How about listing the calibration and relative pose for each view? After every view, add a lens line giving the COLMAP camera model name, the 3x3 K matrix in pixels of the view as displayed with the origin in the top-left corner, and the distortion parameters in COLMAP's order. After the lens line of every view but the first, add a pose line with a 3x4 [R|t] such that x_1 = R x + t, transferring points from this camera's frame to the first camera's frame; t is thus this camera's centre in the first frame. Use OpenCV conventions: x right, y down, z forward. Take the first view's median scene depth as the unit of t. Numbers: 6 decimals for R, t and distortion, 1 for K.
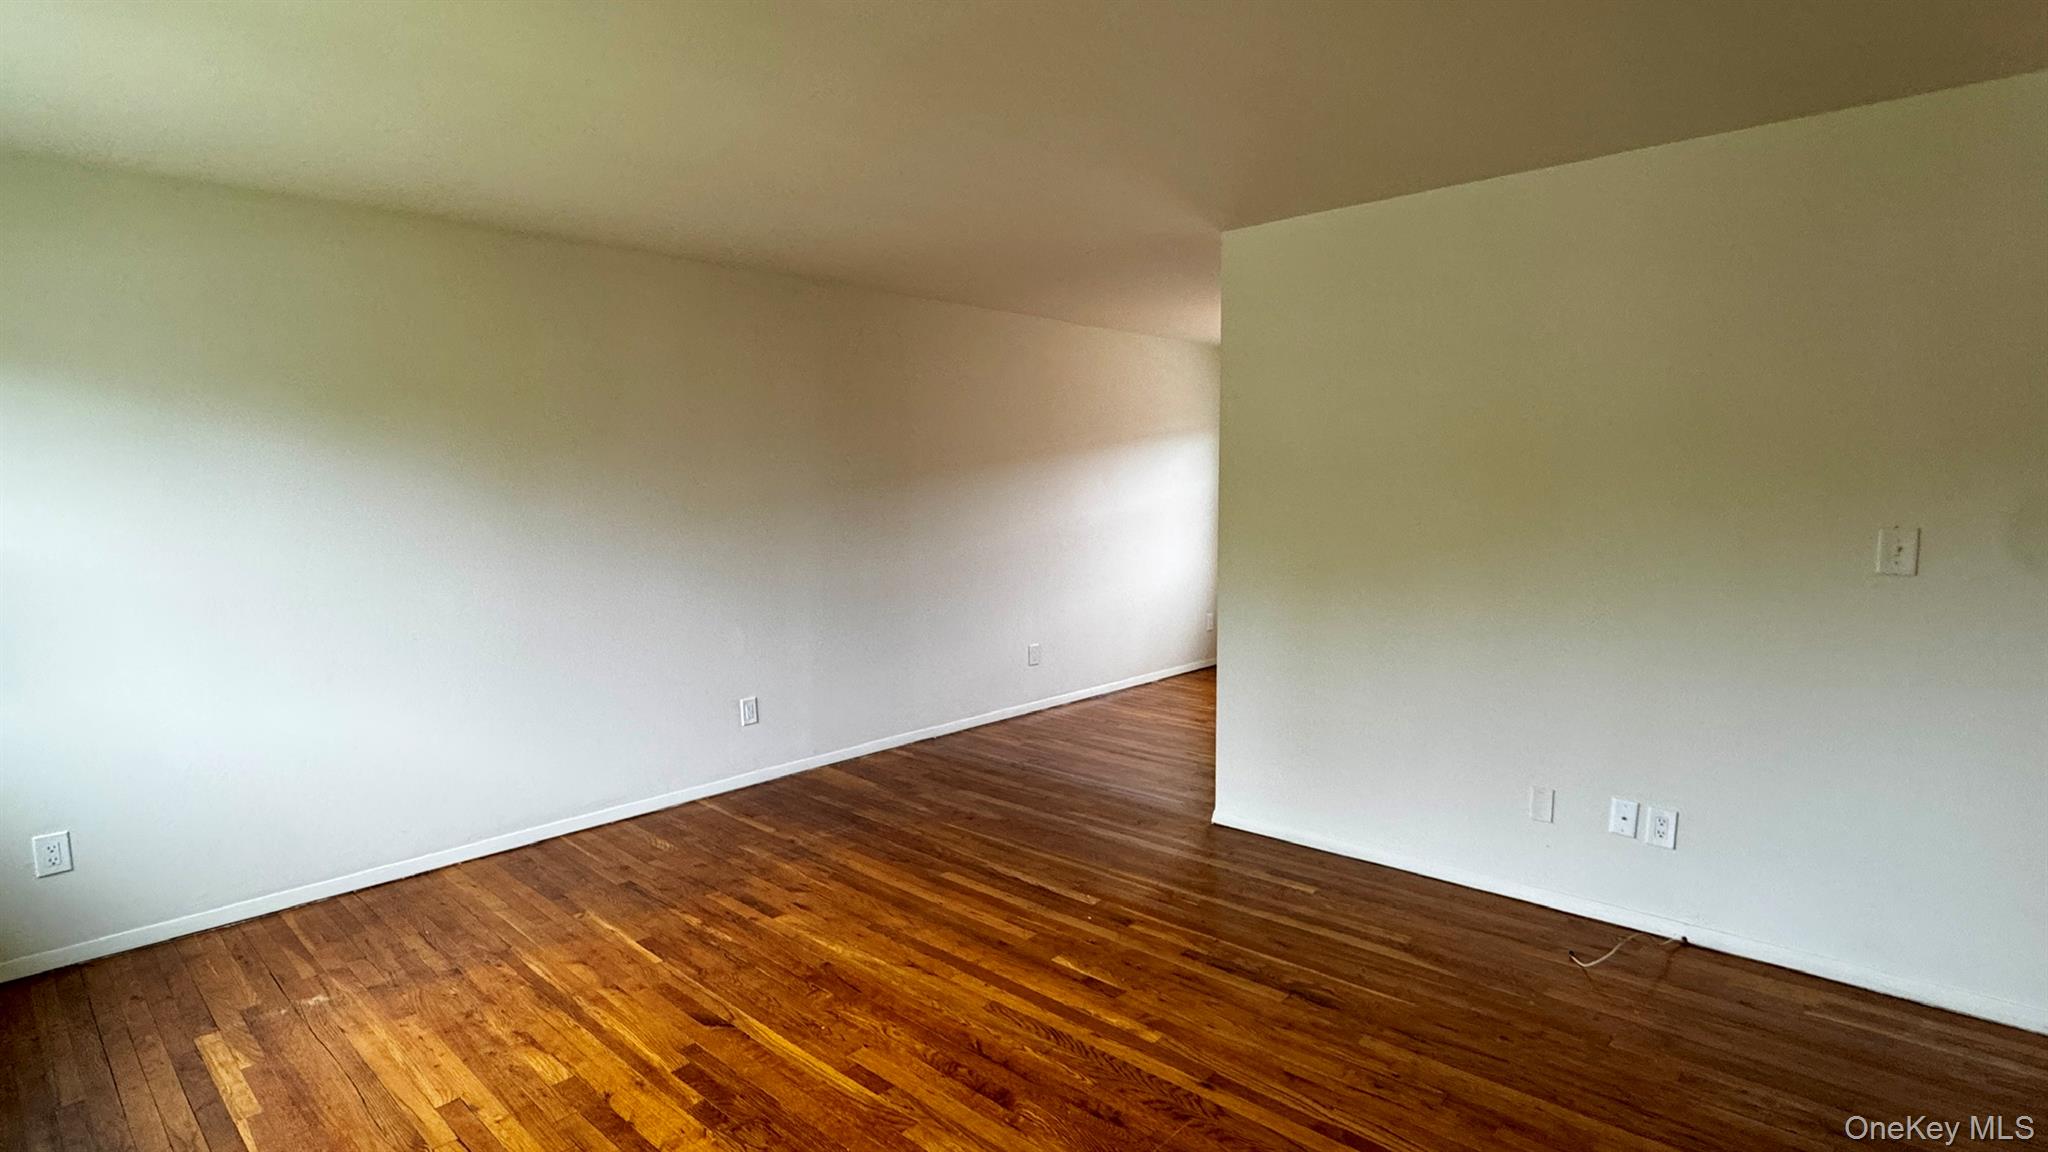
lens RADIAL K [[1024.6, 0, 1016.0], [0, 1024.6, 571.2], [0, 0, 1]] dist [0.001657, 0.000474]
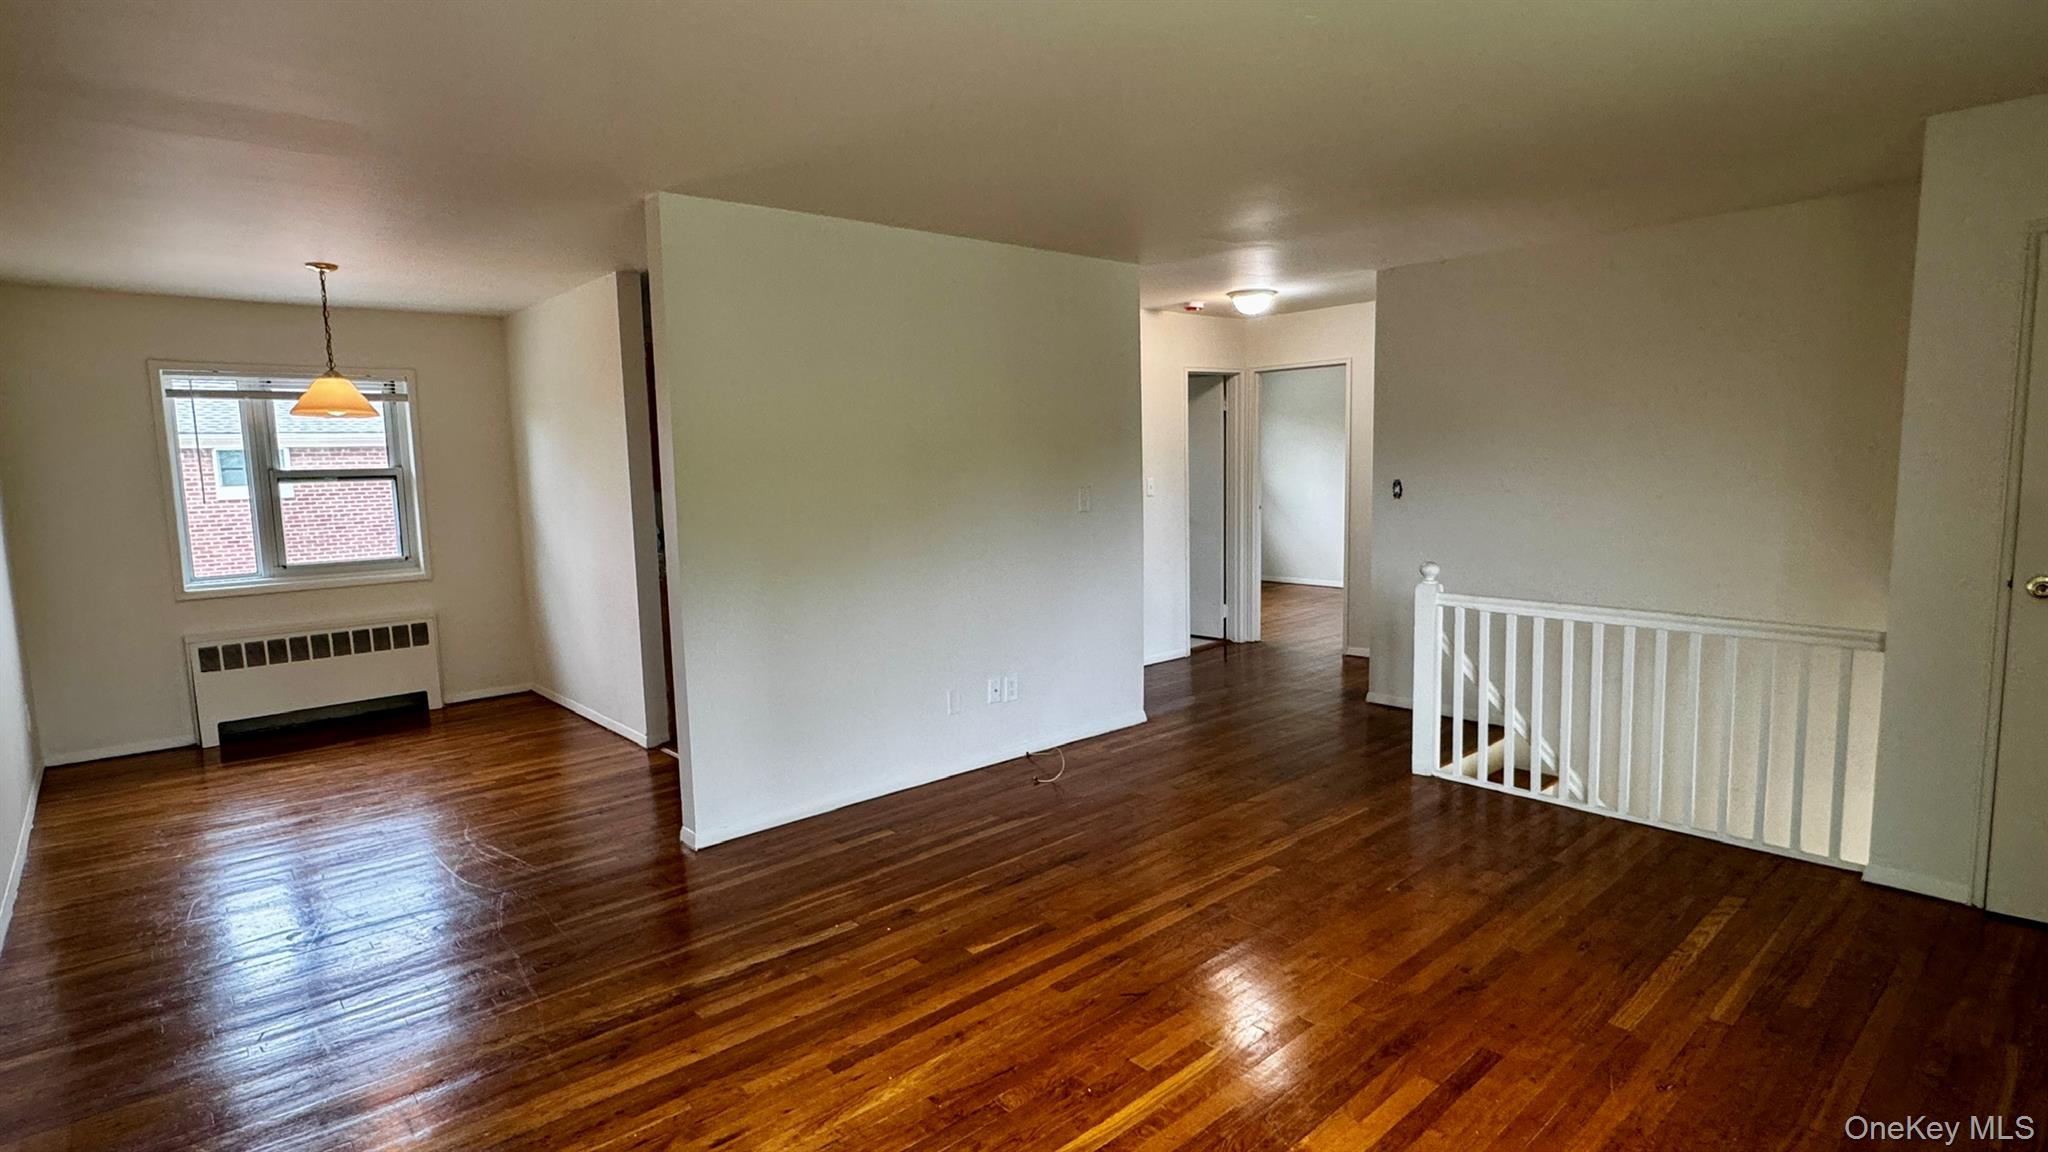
lens RADIAL K [[1024.6, 0, 1016.0], [0, 1024.6, 571.2], [0, 0, 1]] dist [0.001657, 0.000474]
pose [[0.097432, -0.098757, 0.990330, -0.857485], [0.117020, 0.989299, 0.087141, -0.055785], [-0.988339, 0.107398, 0.107946, 0.793005]]
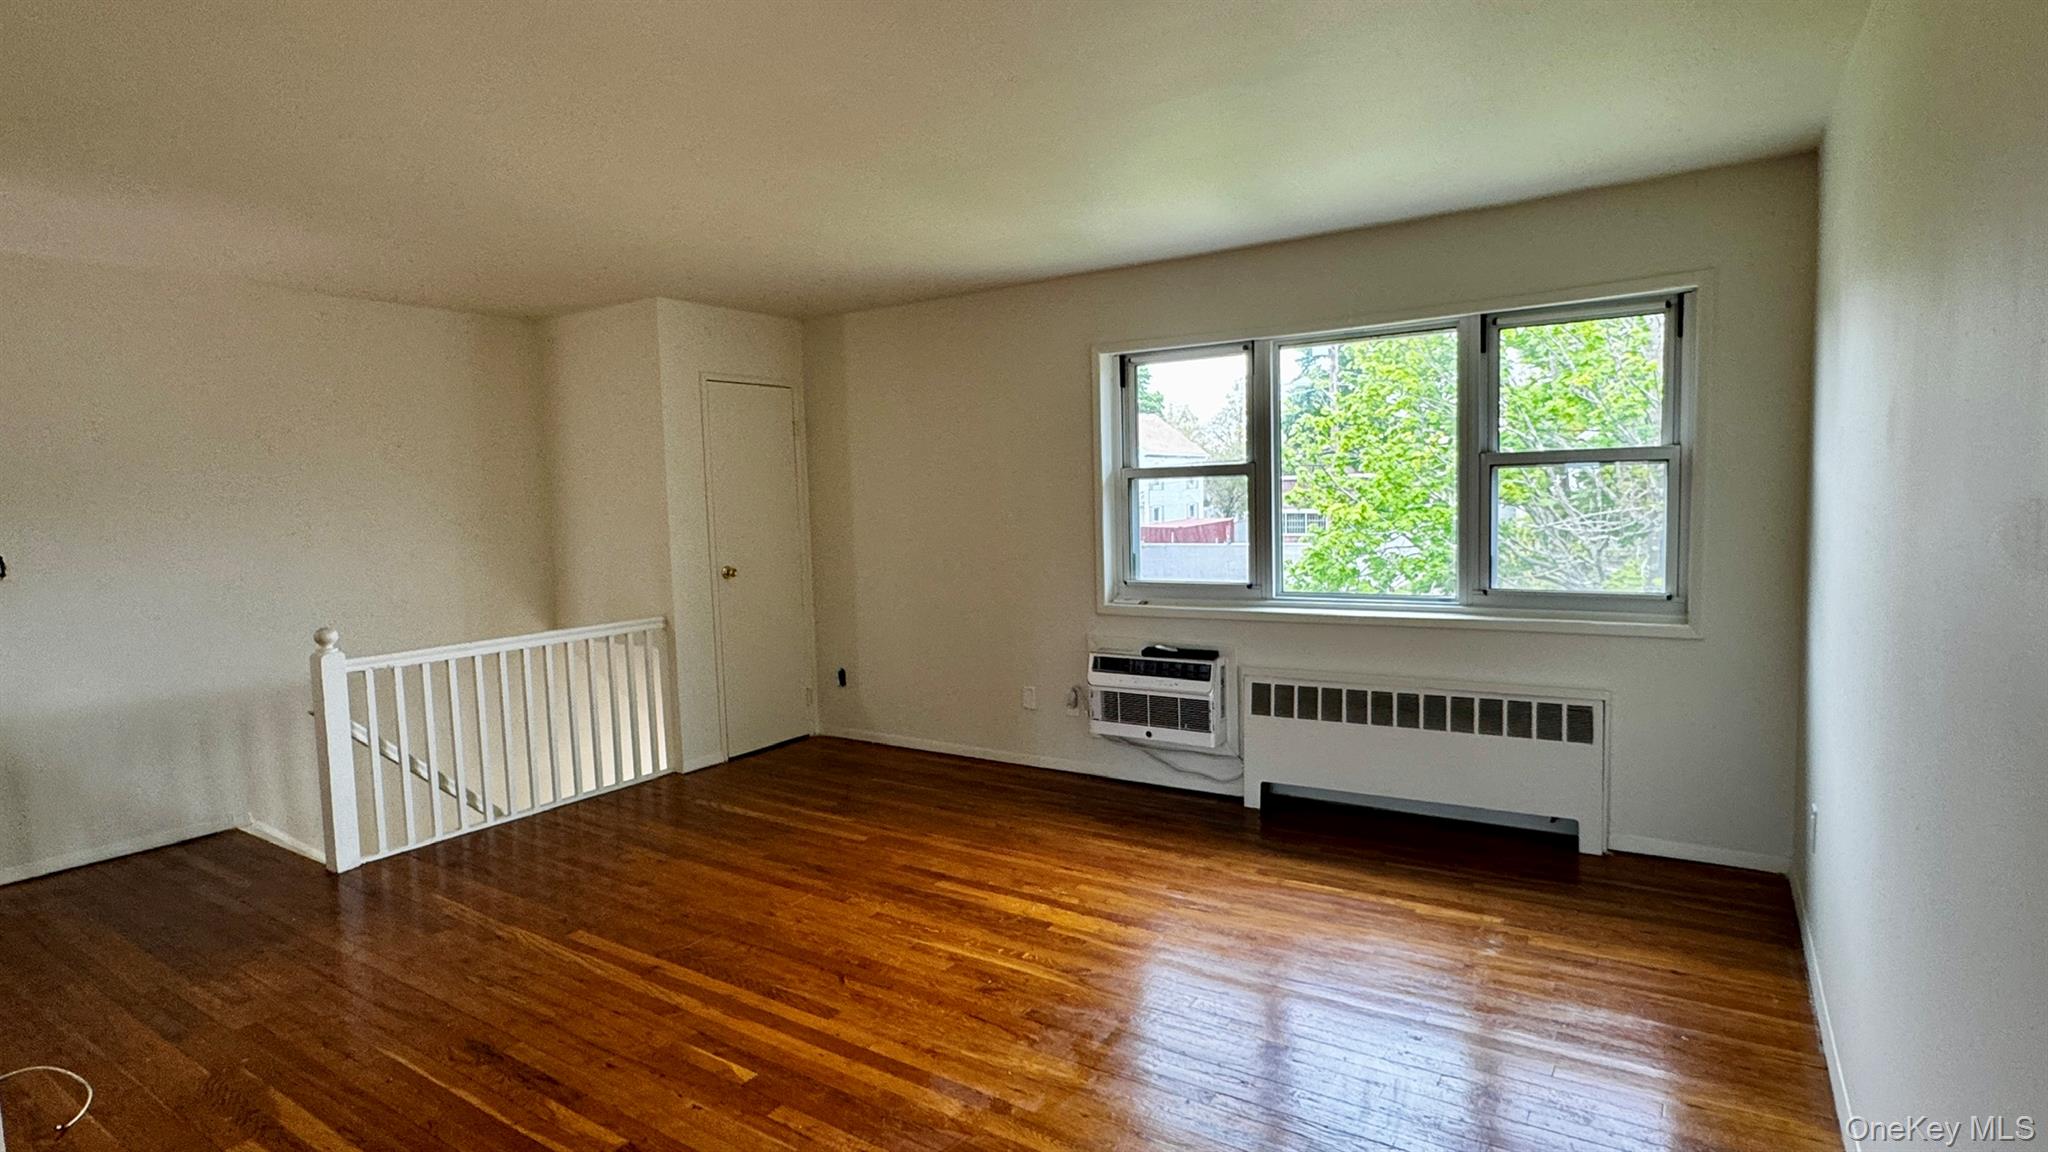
lens RADIAL K [[1024.6, 0, 1016.0], [0, 1024.6, 571.2], [0, 0, 1]] dist [0.001657, 0.000474]
pose [[-0.986412, 0.053664, -0.155281, -0.060997], [0.025307, 0.983500, 0.179128, -0.146281], [0.162331, 0.172765, -0.971494, 1.696861]]
